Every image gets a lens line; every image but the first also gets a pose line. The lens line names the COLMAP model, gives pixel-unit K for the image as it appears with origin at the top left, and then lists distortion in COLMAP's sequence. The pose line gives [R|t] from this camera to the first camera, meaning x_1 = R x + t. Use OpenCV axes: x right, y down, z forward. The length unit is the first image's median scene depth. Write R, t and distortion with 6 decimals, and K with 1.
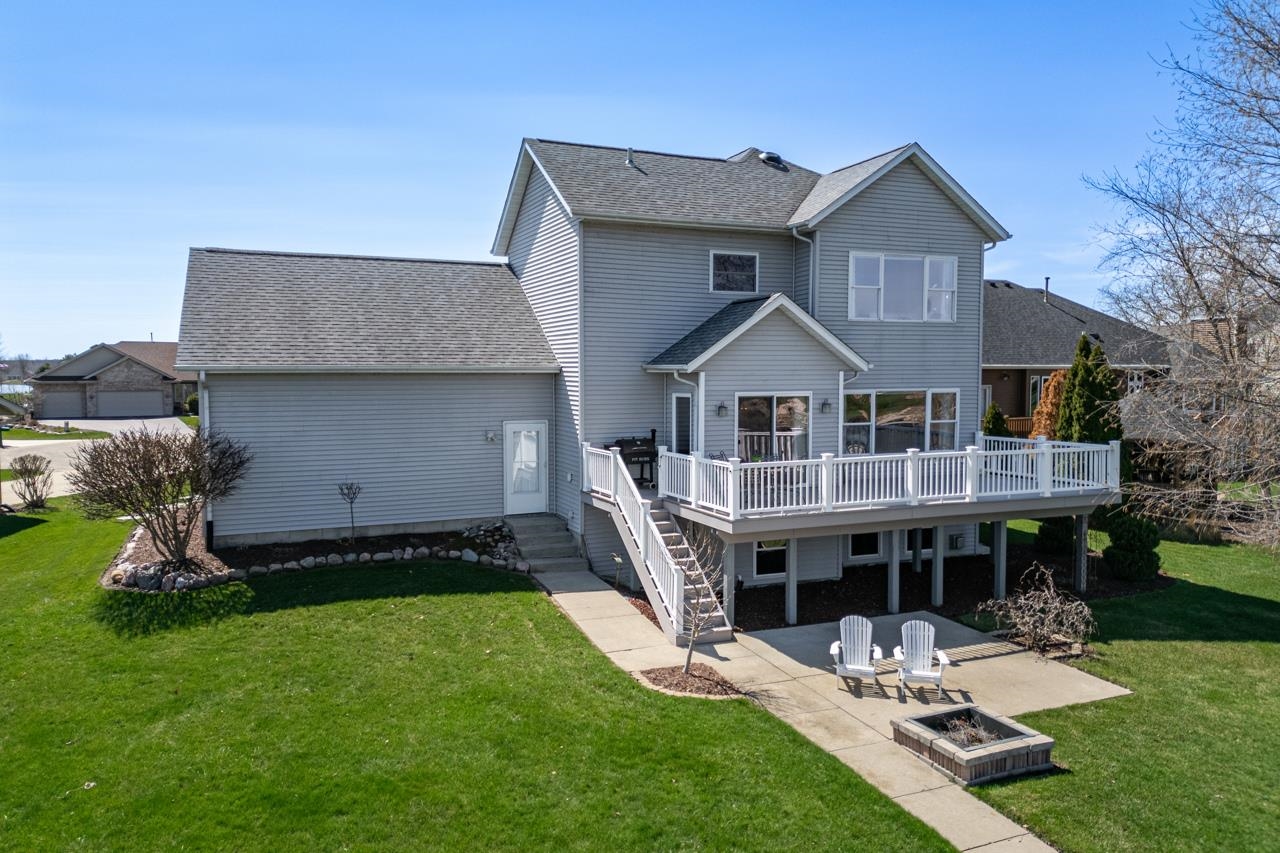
lens RADIAL K [[895.1, 0, 644.2], [0, 895.1, 421.7], [0, 0, 1]] dist [0.048340, -0.023259]
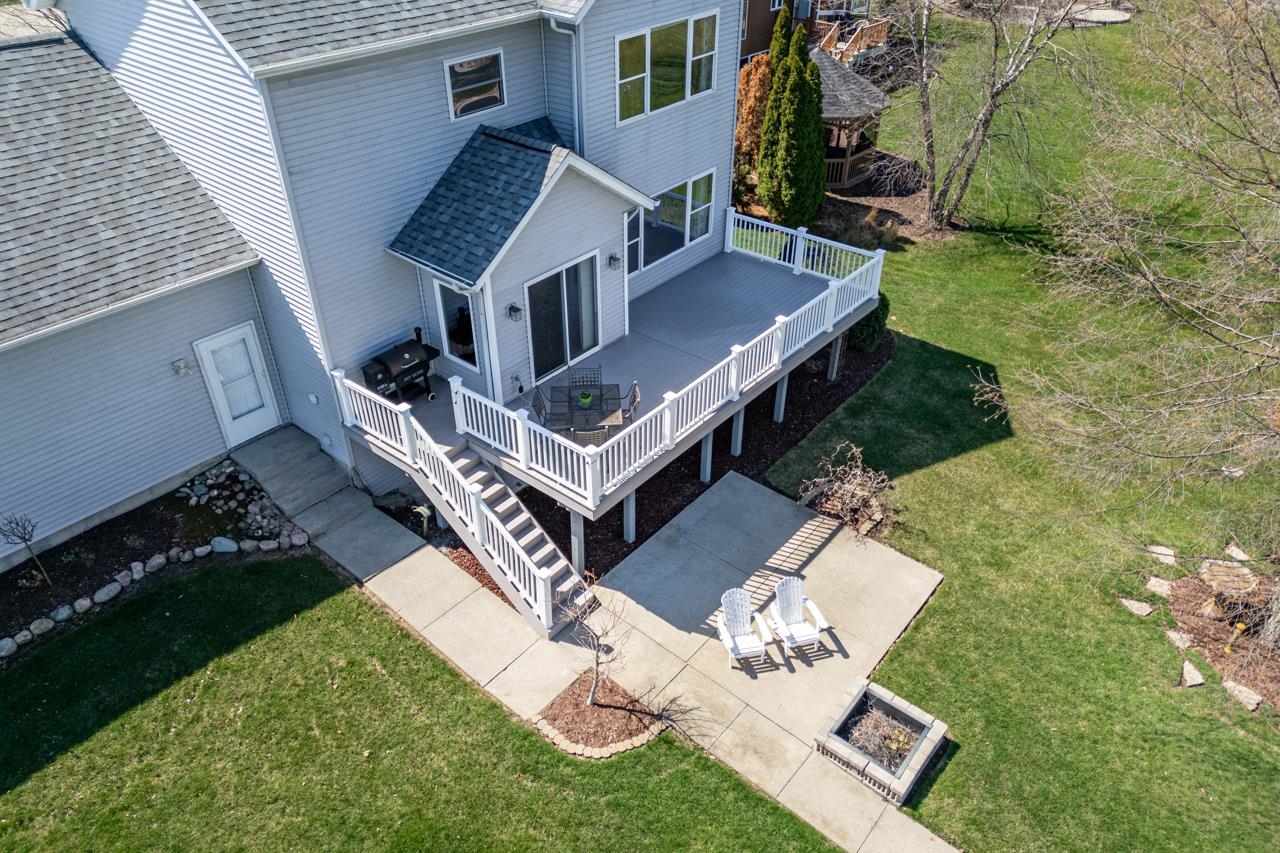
lens RADIAL K [[895.1, 0, 639.9], [0, 895.1, 429.1], [0, 0, 1]] dist [0.048340, -0.023259]
pose [[0.890278, -0.258527, 0.374925, -0.163175], [0.017184, 0.841739, 0.539611, -0.414405], [-0.455093, -0.473962, 0.753824, 0.332277]]
